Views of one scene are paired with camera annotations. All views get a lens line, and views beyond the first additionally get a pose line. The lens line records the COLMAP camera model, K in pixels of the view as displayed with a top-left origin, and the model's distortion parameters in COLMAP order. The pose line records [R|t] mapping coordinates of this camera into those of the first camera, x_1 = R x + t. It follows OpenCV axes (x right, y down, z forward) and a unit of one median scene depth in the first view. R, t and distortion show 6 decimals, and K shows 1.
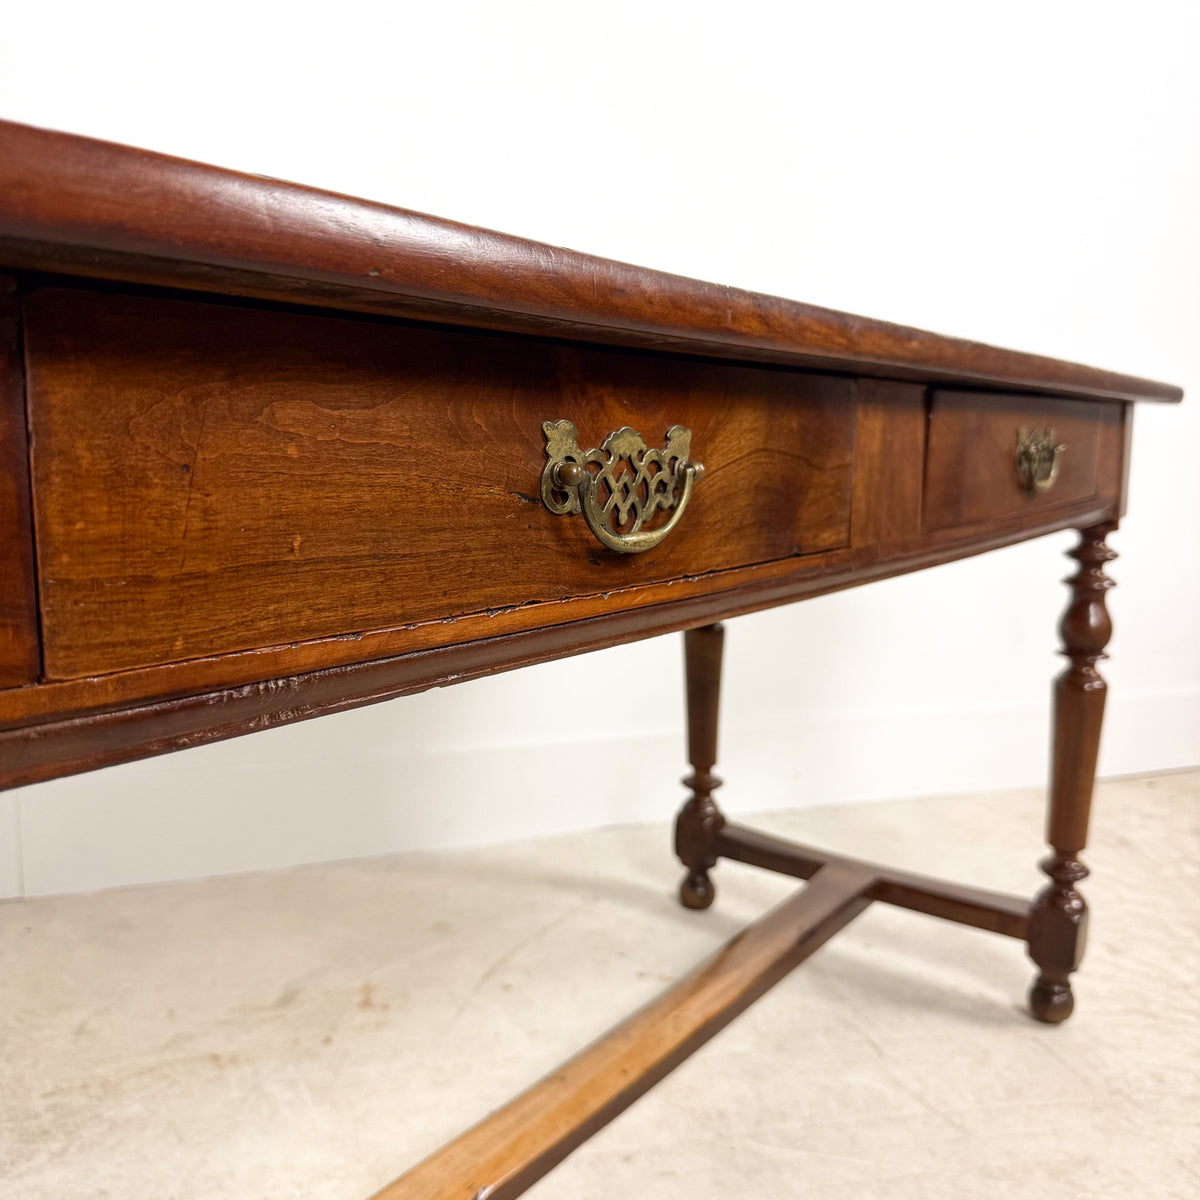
lens RADIAL K [[1148.7, 0, 600.0], [0, 1148.7, 600.0], [0, 0, 1]] dist [0.023575, -0.066980]
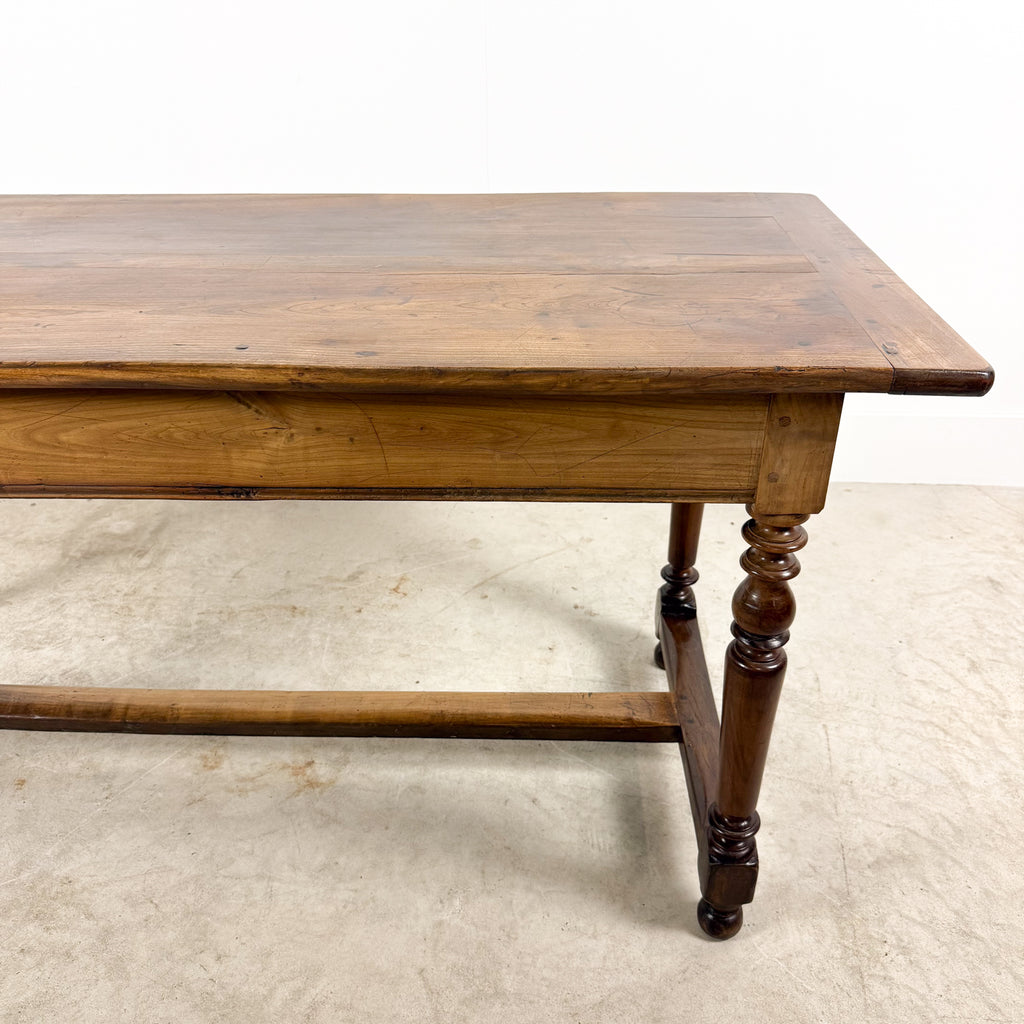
lens RADIAL K [[964.2, 0, 512.0], [0, 964.2, 512.0], [0, 0, 1]] dist [0.098628, -0.215755]
pose [[0.907504, 0.180576, -0.379249, 0.448605], [-0.030385, 0.928734, 0.369500, -0.256242], [0.418944, -0.323799, 0.848316, -0.019833]]
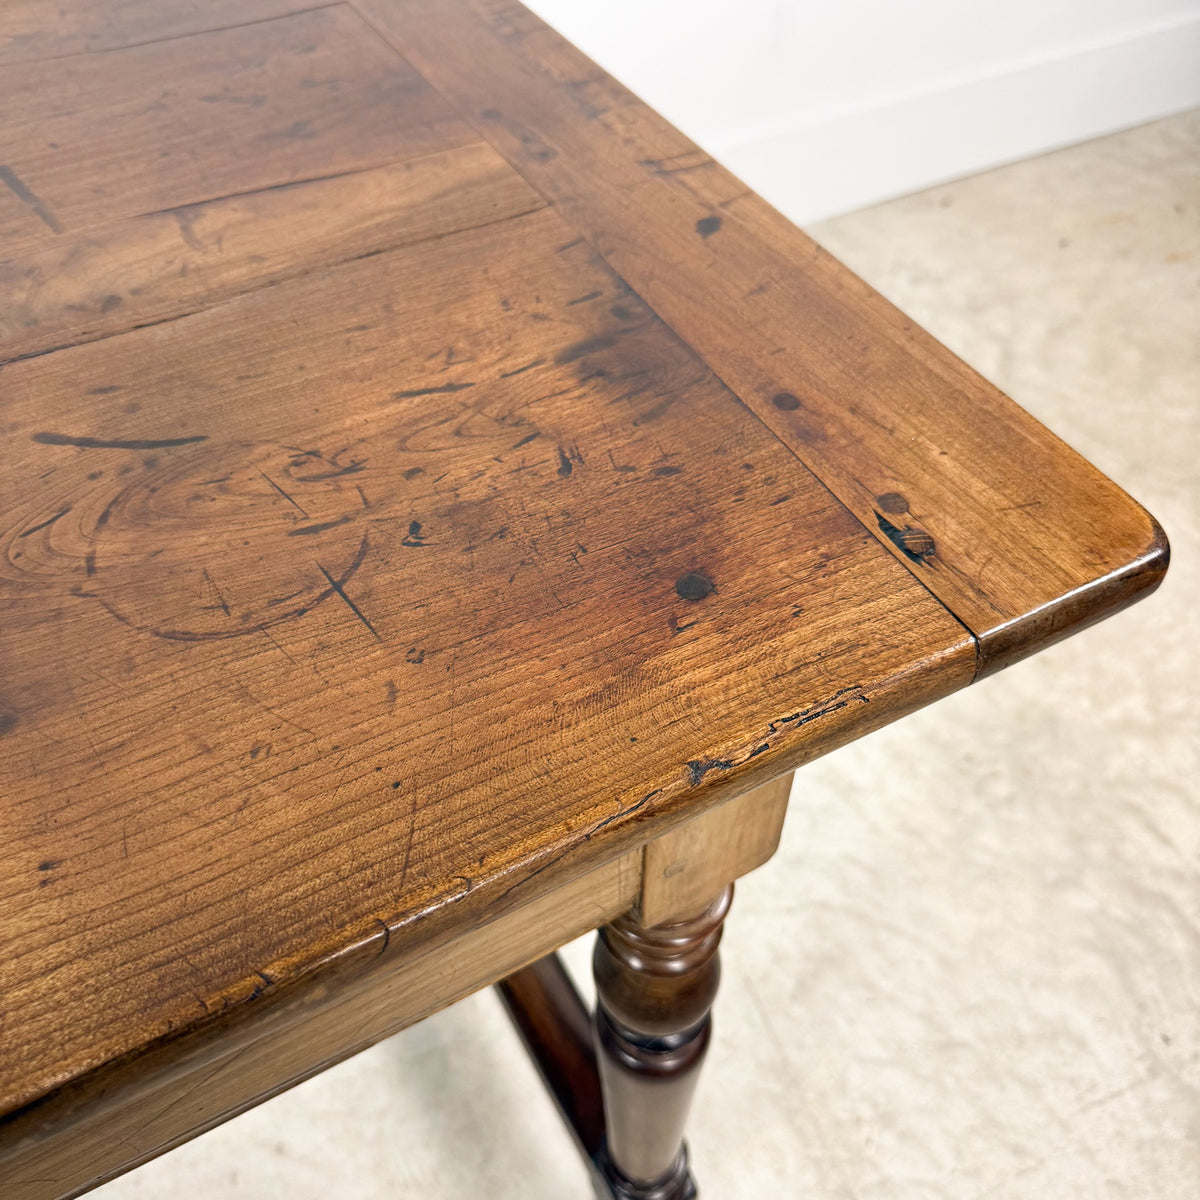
lens RADIAL K [[1148.7, 0, 600.0], [0, 1148.7, 600.0], [0, 0, 1]] dist [0.023575, -0.066980]
pose [[0.993890, -0.099818, 0.047115, 0.326611], [0.044935, 0.755776, 0.653287, -0.296925], [-0.100819, -0.647178, 0.755643, 0.443724]]
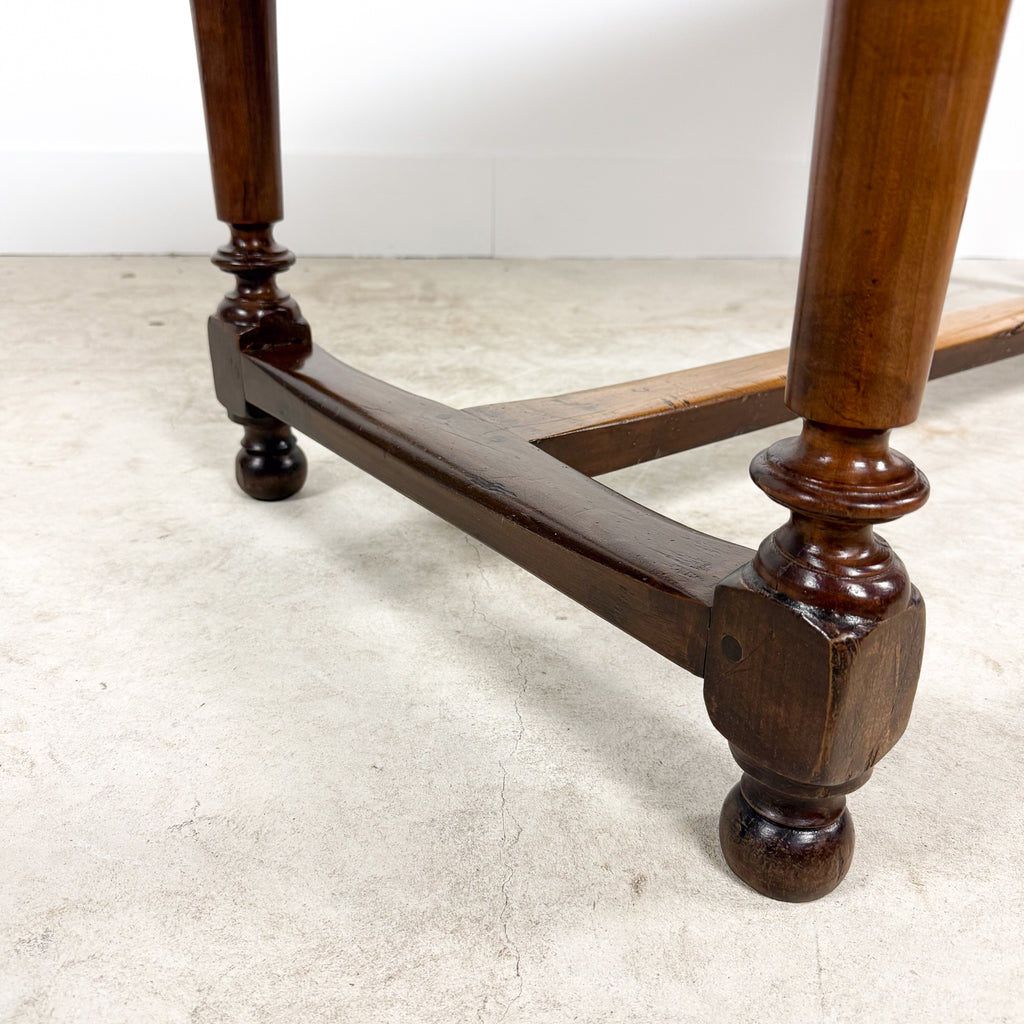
lens RADIAL K [[974.9, 0, 511.0], [0, 974.9, 509.4], [0, 0, 1]] dist [0.146292, -0.350637]
pose [[0.958288, 0.112950, -0.262538, -0.212486], [-0.042112, 0.964371, 0.261180, 0.307771], [0.282685, -0.239230, 0.928902, -0.078457]]
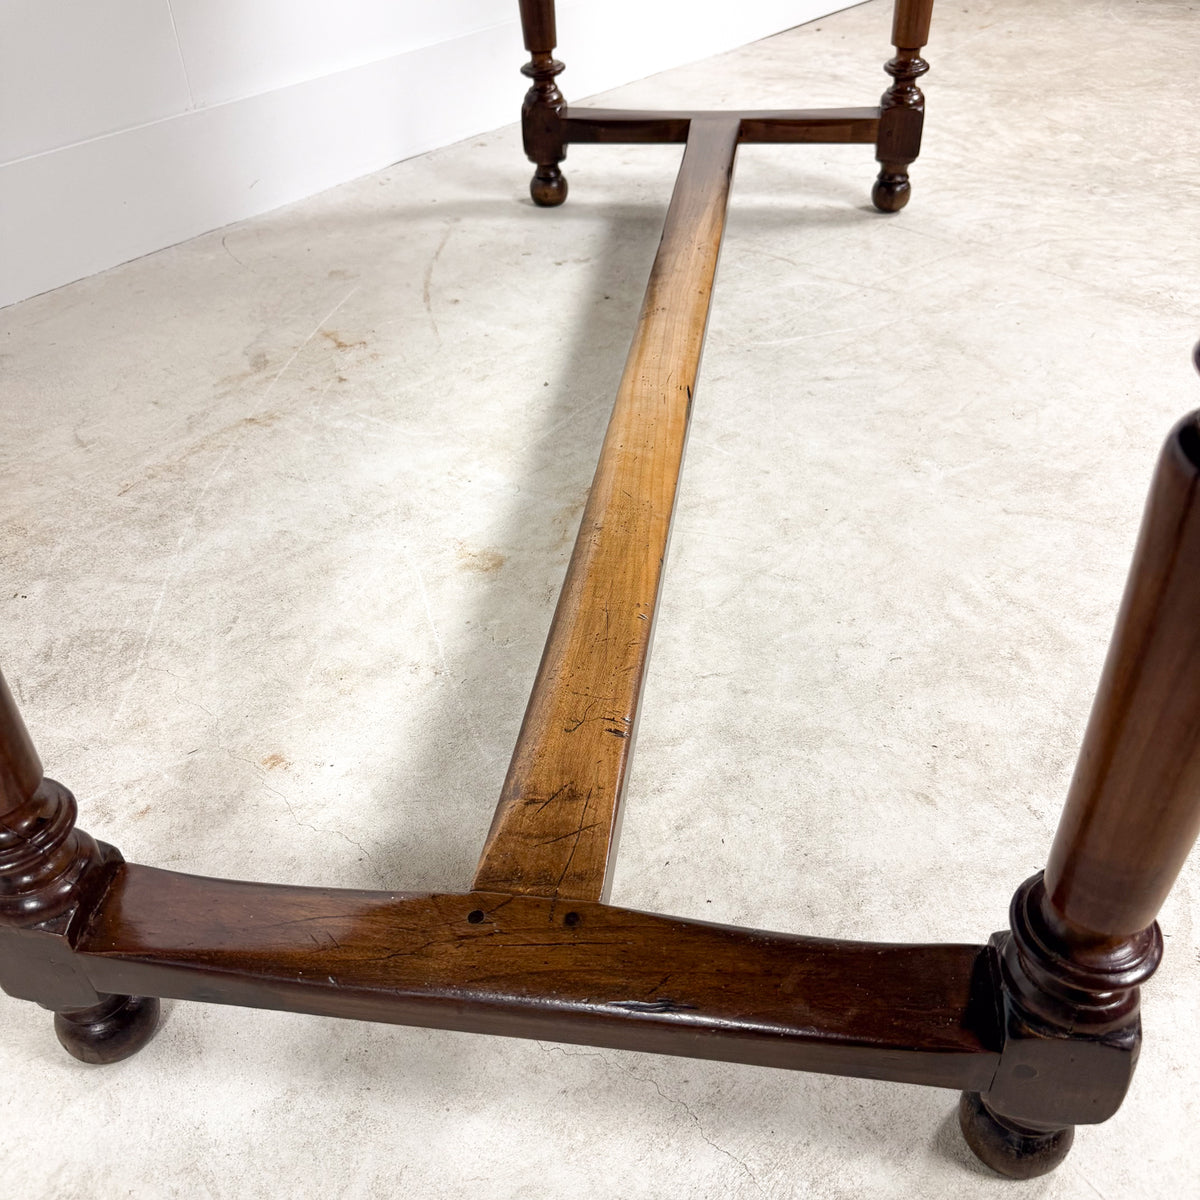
lens RADIAL K [[1126.8, 0, 596.1], [0, 1126.8, 605.7], [0, 0, 1]] dist [0.150147, -0.339385]
pose [[0.886444, -0.334279, 0.320117, -0.423993], [0.133449, 0.846865, 0.514792, 0.064956], [-0.443181, -0.413615, 0.795307, 0.022192]]
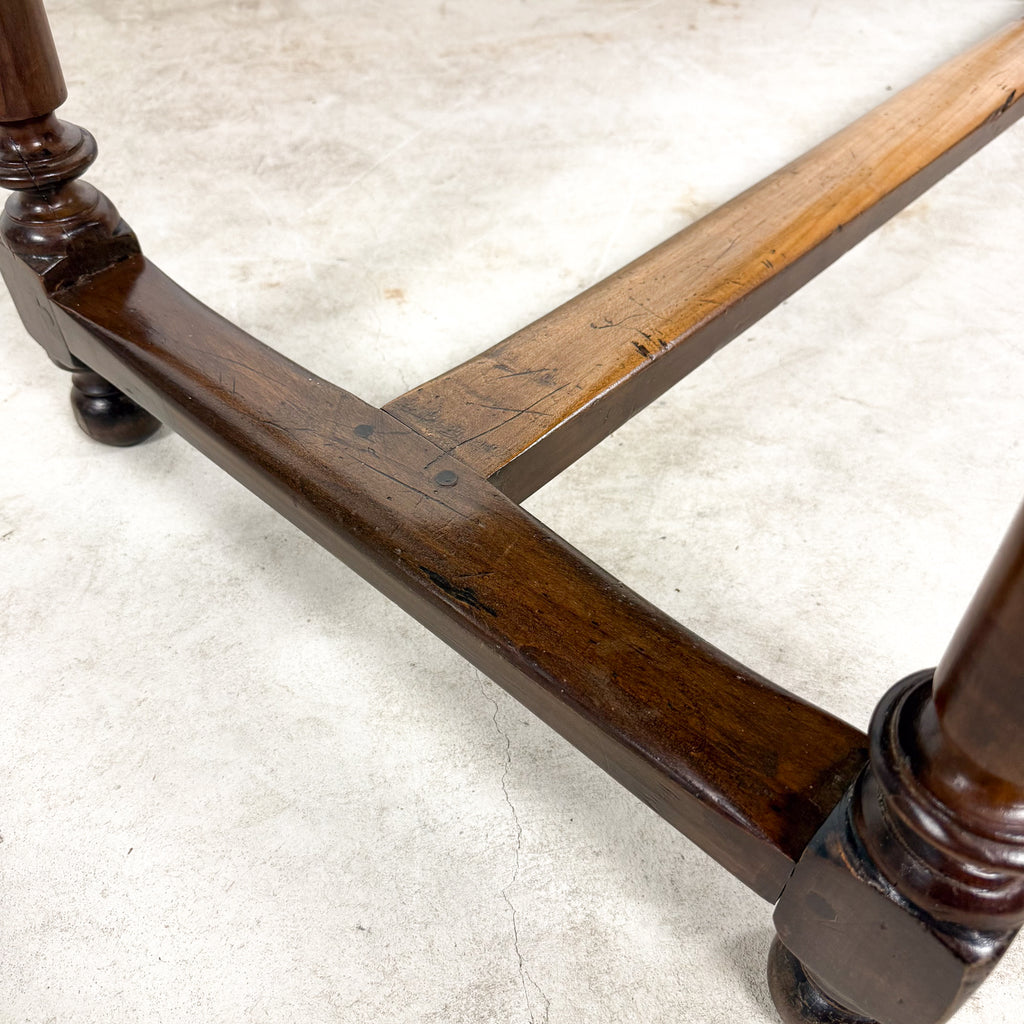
lens RADIAL K [[974.9, 0, 511.0], [0, 974.9, 509.4], [0, 0, 1]] dist [0.146292, -0.350637]
pose [[0.992853, 0.077717, -0.090569, -0.281665], [-0.007476, 0.797912, 0.602728, 0.202486], [0.119108, -0.597743, 0.792790, 0.062296]]
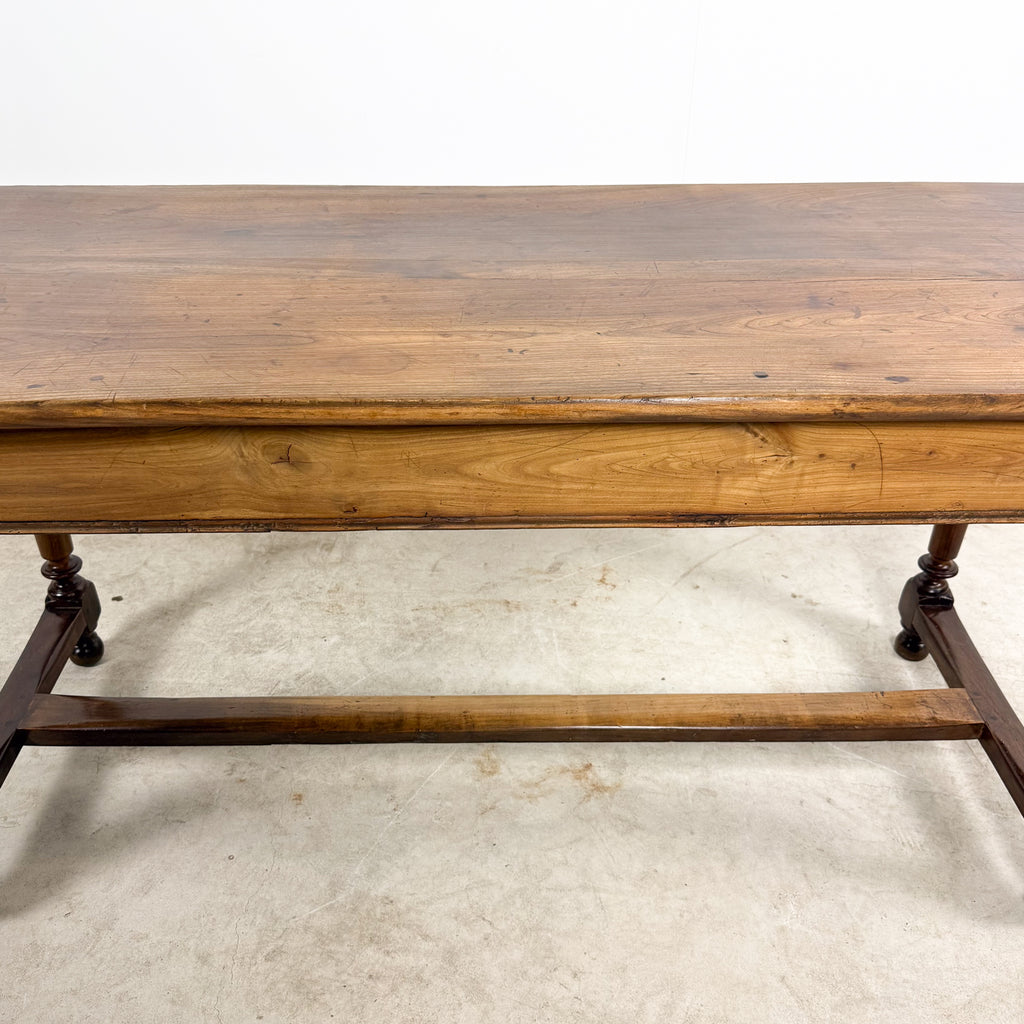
lens RADIAL K [[974.9, 0, 511.0], [0, 974.9, 509.4], [0, 0, 1]] dist [0.146292, -0.350637]
pose [[0.927768, 0.179649, -0.327068, 0.100588], [-0.032825, 0.912378, 0.408030, -0.286628], [0.371711, -0.367821, 0.852372, -0.138369]]
